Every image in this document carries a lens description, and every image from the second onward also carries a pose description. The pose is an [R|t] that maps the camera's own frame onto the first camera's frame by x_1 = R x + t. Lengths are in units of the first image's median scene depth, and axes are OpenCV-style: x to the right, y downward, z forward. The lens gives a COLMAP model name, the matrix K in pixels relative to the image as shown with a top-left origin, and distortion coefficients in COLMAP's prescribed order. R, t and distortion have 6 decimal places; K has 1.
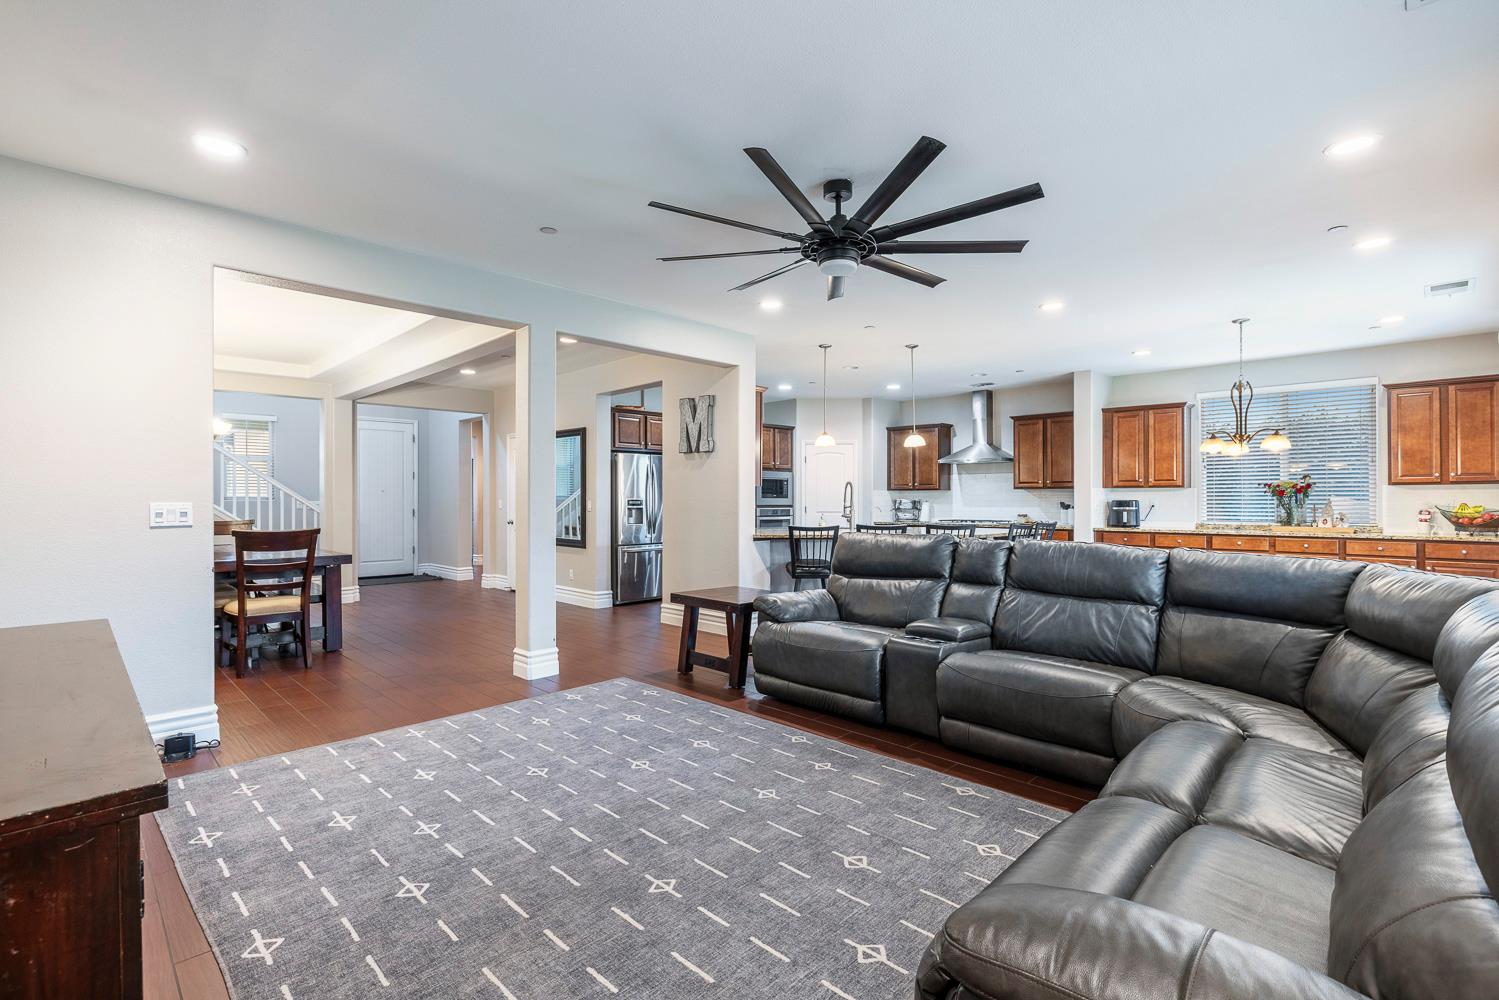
lens RADIAL K [[690.5, 0, 749.5], [0, 690.5, 500.0], [0, 0, 1]] dist [0.003363, 0.000454]
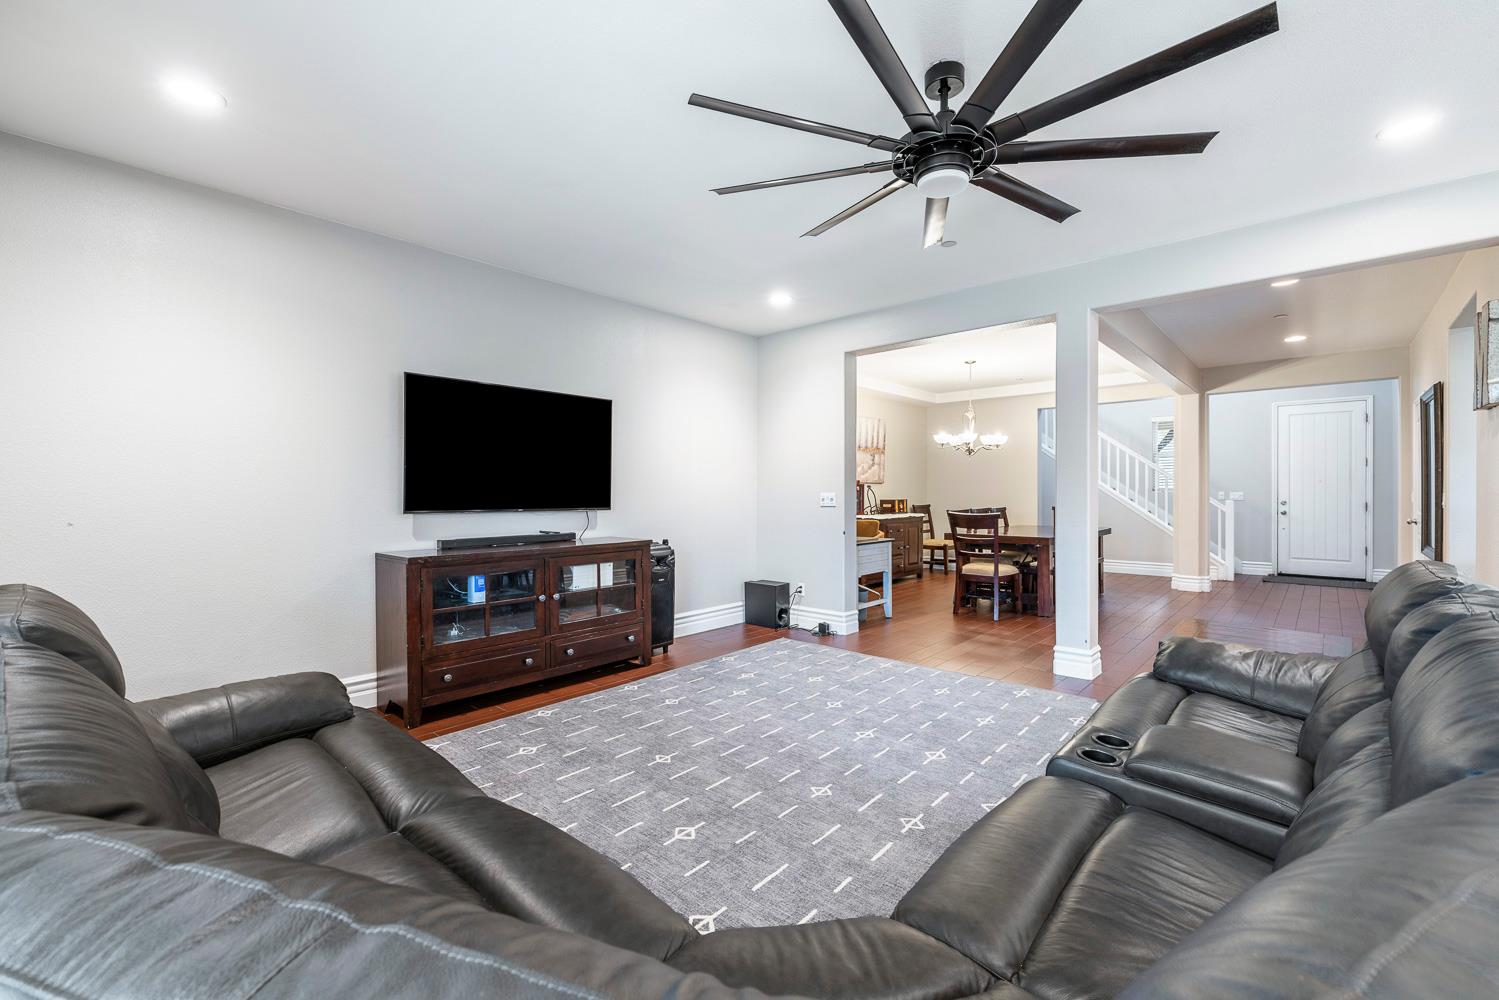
lens RADIAL K [[626.3, 0, 752.2], [0, 626.3, 496.6], [0, 0, 1]] dist [0.001366, 0.000344]
pose [[0.047191, 0.009065, -0.998845, 0.869986], [0.000060, 0.999959, 0.009078, -0.001493], [0.998886, -0.000488, 0.047189, 0.825227]]
